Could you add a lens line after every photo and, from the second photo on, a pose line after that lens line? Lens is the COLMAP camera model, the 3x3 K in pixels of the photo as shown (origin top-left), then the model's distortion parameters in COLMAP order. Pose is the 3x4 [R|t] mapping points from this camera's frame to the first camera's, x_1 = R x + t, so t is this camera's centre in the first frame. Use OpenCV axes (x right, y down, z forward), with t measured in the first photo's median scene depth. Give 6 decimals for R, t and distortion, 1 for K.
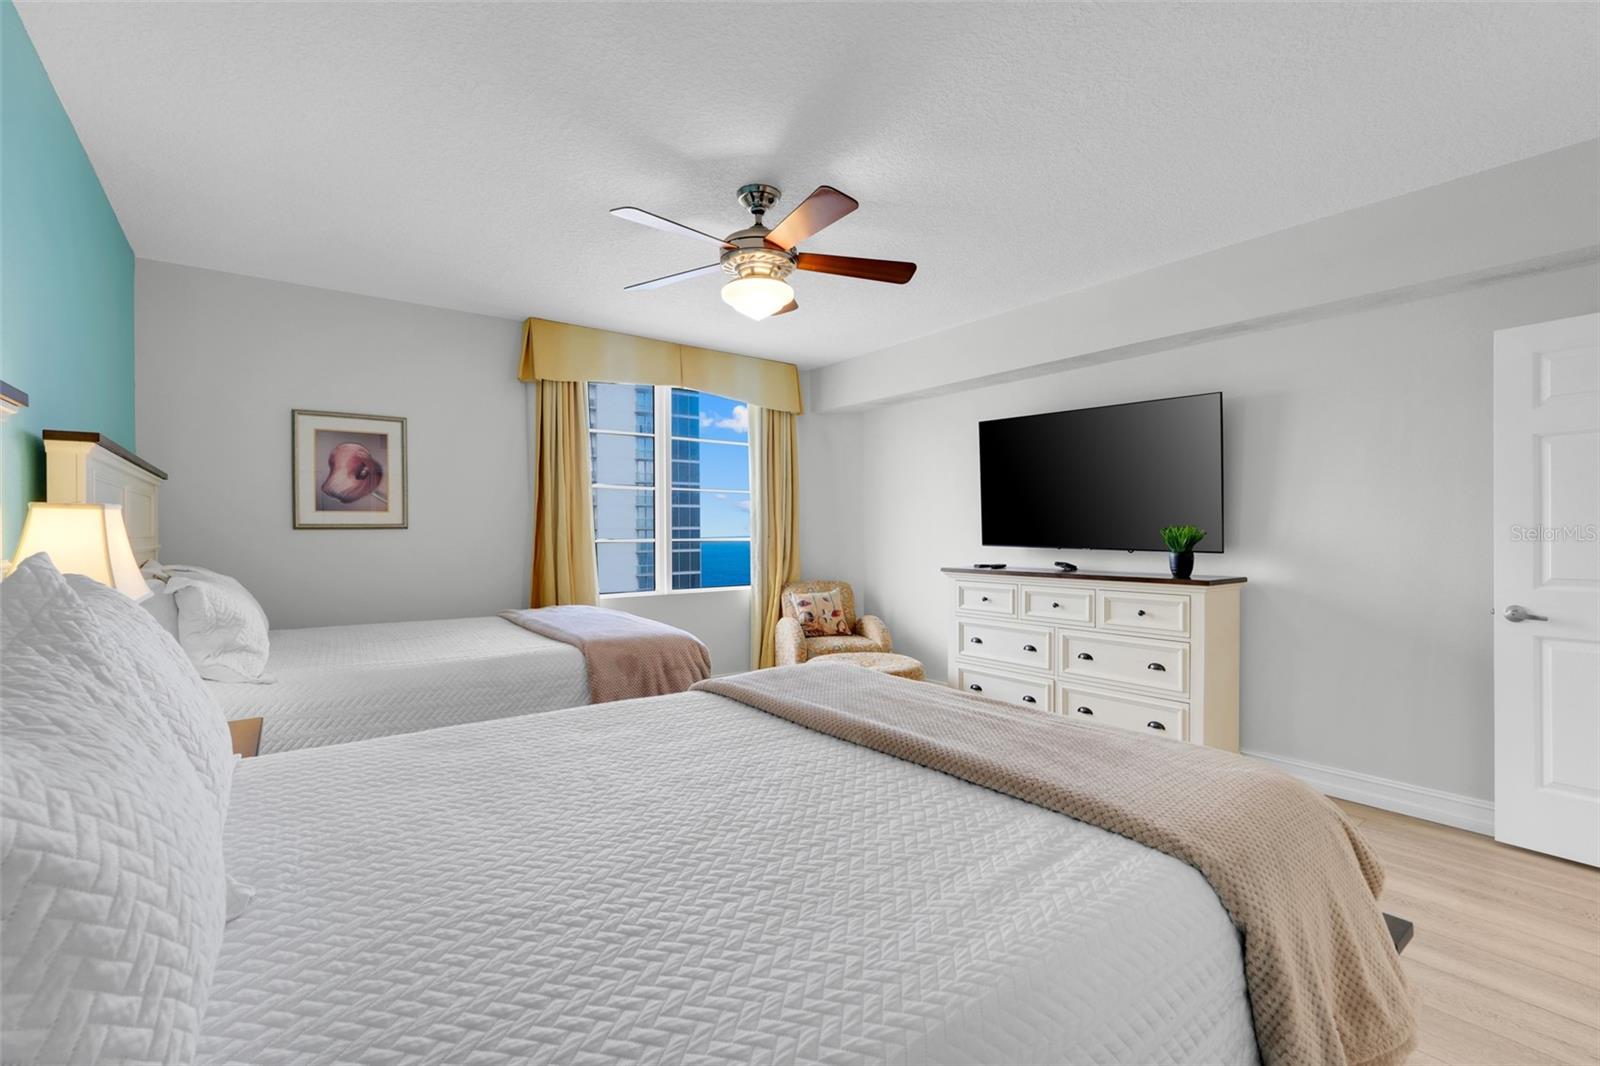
lens RADIAL K [[701.4, 0, 797.0], [0, 701.4, 534.1], [0, 0, 1]] dist [-0.013780, 0.006205]
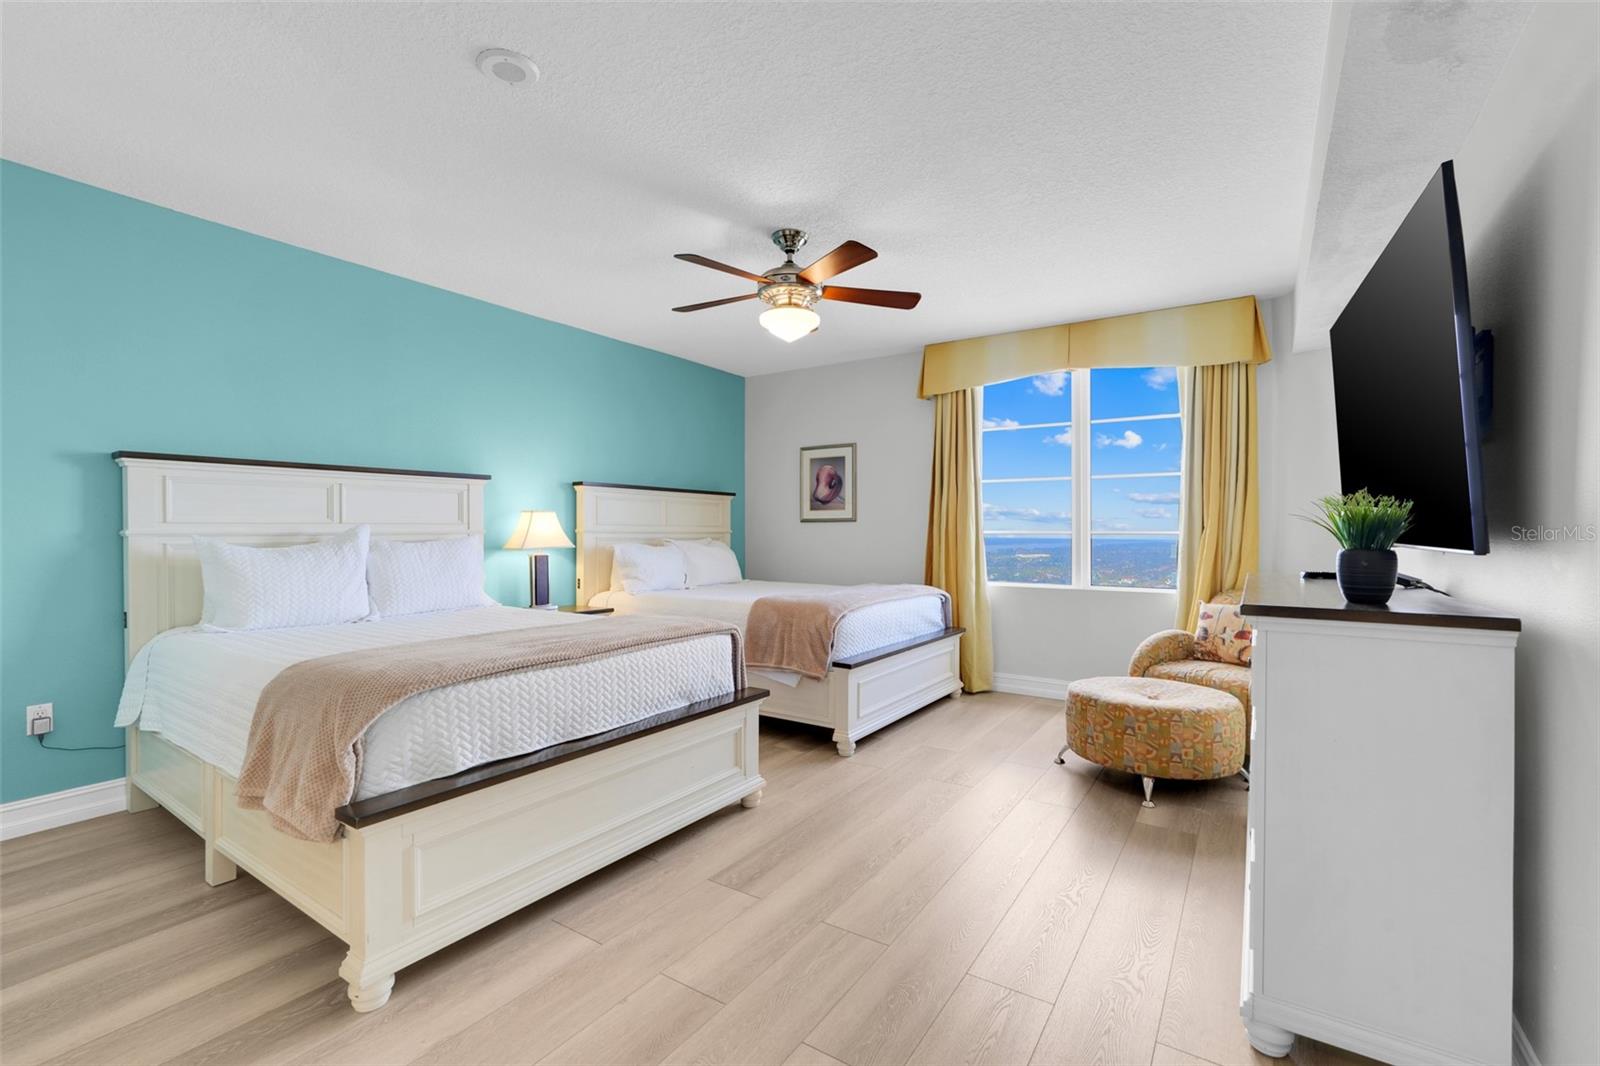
lens RADIAL K [[701.4, 0, 797.0], [0, 701.4, 534.1], [0, 0, 1]] dist [-0.013780, 0.006205]
pose [[0.321856, 0.006157, -0.946768, 0.766615], [-0.006000, 0.999972, 0.004464, 0.012667], [0.946769, 0.004244, 0.321884, 0.444718]]
